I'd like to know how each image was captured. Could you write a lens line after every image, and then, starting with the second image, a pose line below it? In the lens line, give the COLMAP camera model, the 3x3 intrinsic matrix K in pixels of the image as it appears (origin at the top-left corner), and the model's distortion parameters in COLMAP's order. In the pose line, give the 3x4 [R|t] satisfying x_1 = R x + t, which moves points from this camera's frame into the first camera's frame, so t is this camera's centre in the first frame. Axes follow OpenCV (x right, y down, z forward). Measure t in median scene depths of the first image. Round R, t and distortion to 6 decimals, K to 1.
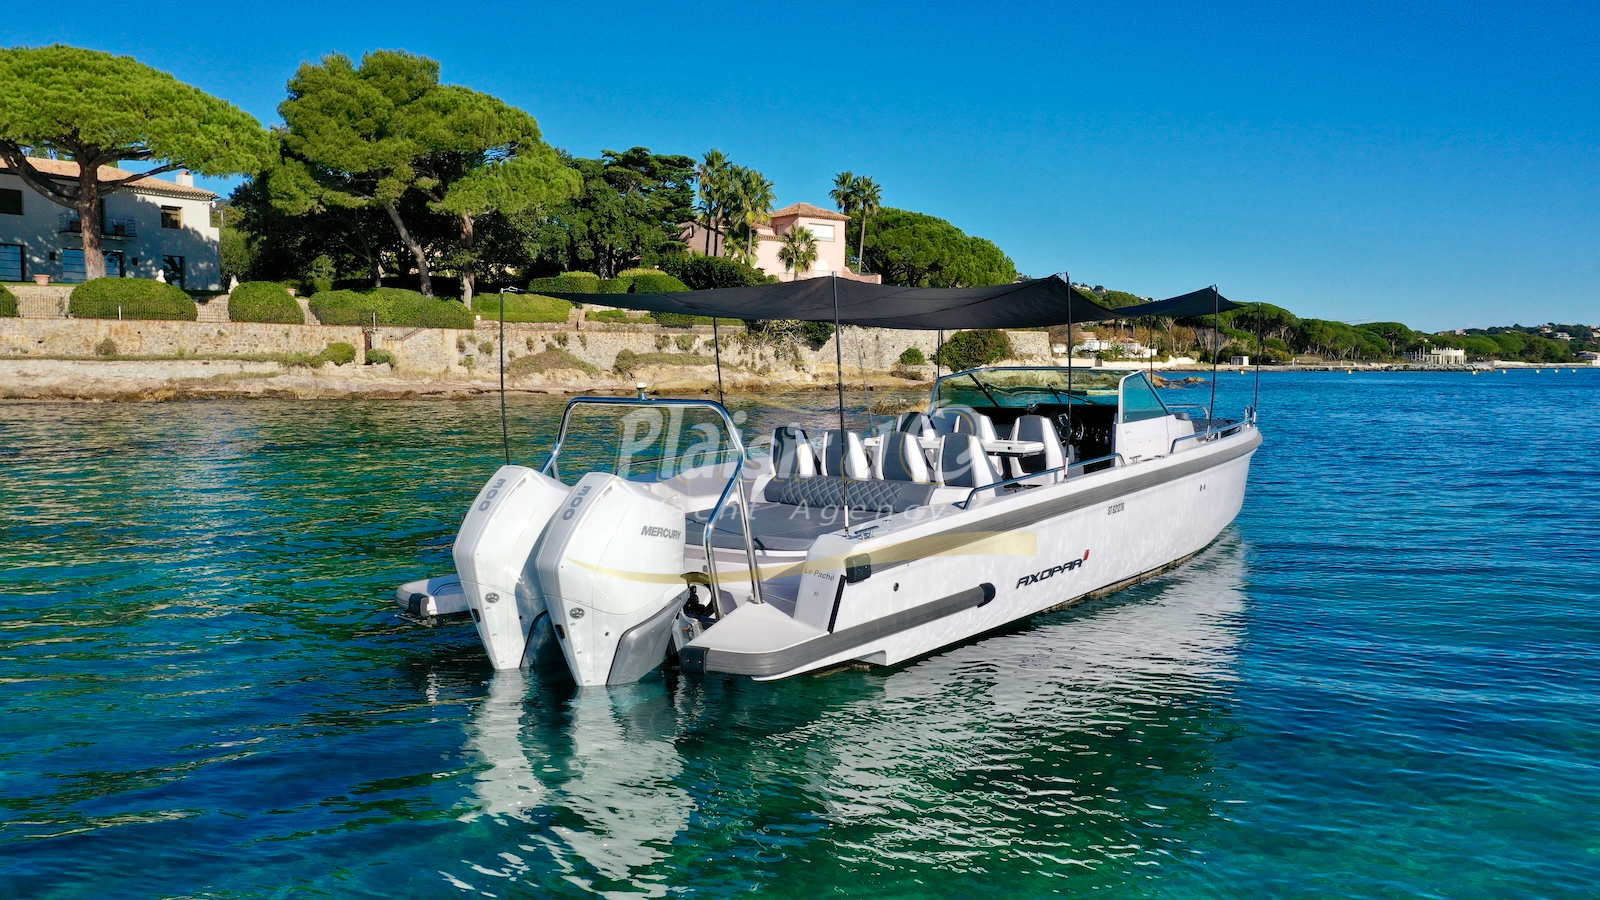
lens RADIAL K [[1276.7, 0, 832.7], [0, 1276.7, 459.1], [0, 0, 1]] dist [-0.017419, 0.012058]
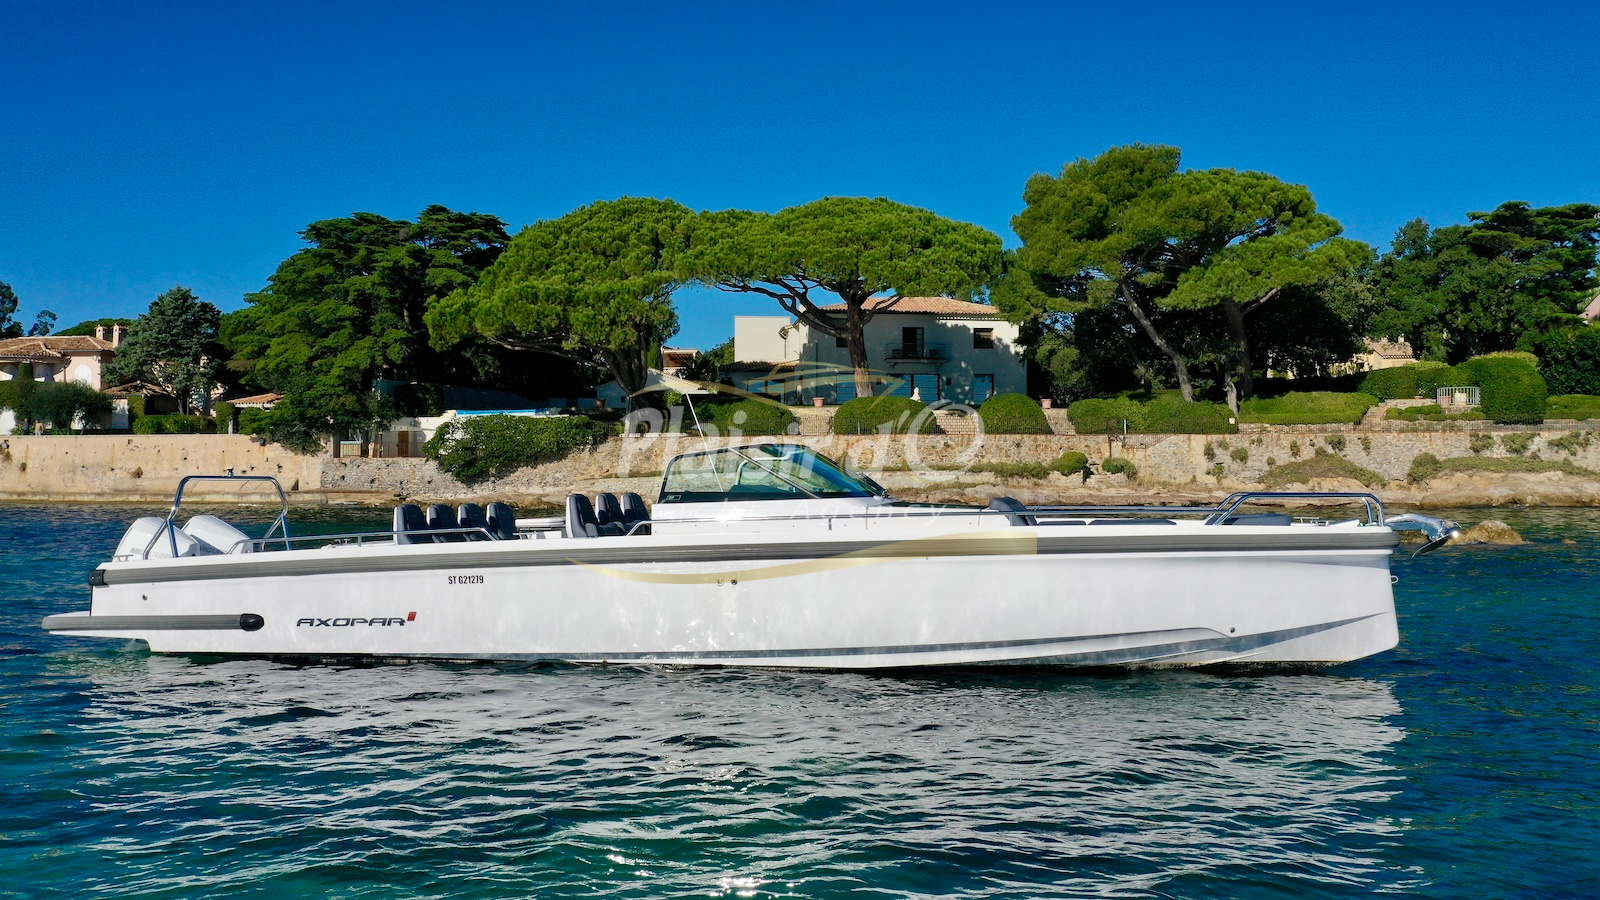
lens RADIAL K [[1276.7, 0, 832.7], [0, 1276.7, 459.1], [0, 0, 1]] dist [-0.017419, 0.012058]
pose [[0.668401, -0.016419, -0.743620, 0.198798], [-0.048396, 0.996678, -0.065507, -0.013033], [0.742225, 0.079773, 0.665386, 0.208629]]
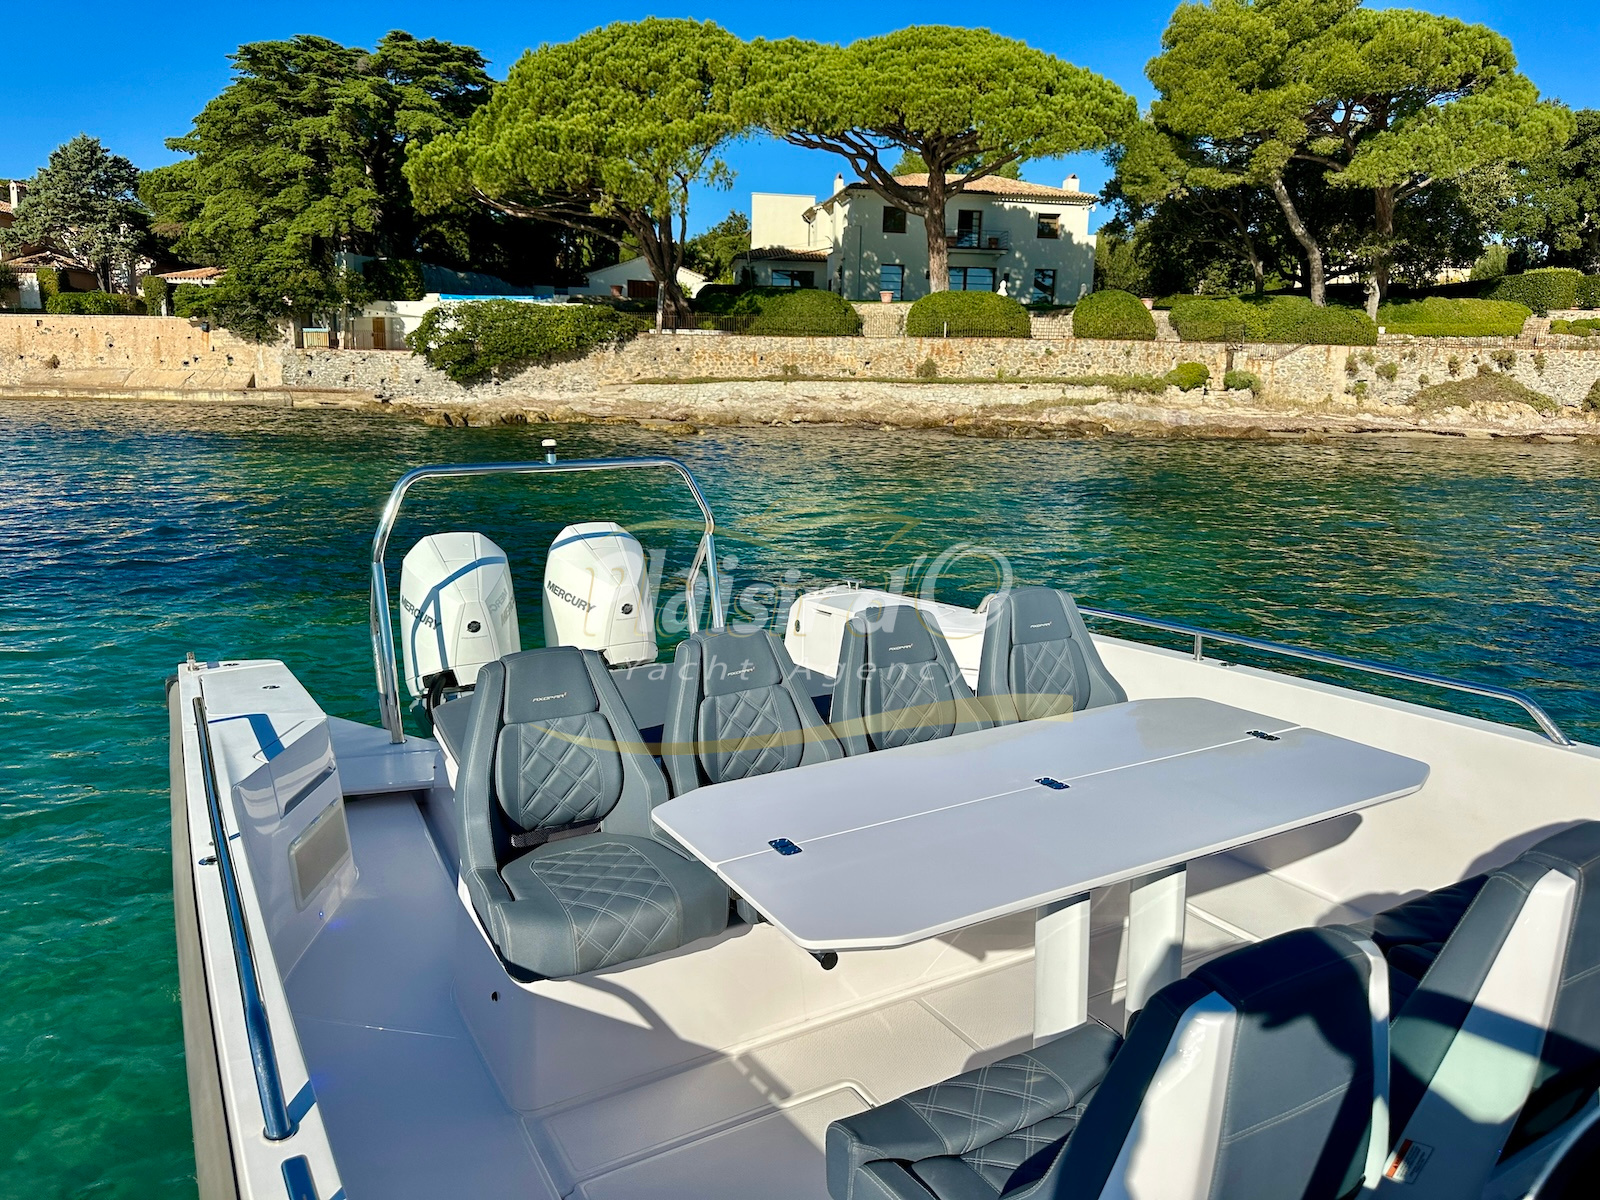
lens RADIAL K [[1124.7, 0, 800.1], [0, 1124.7, 615.7], [0, 0, 1]] dist [0.004599, -0.015845]
pose [[0.711856, 0.154771, -0.685059, -0.041699], [-0.067601, 0.985987, 0.152511, -0.022926], [0.699064, -0.062255, 0.712344, 0.279120]]
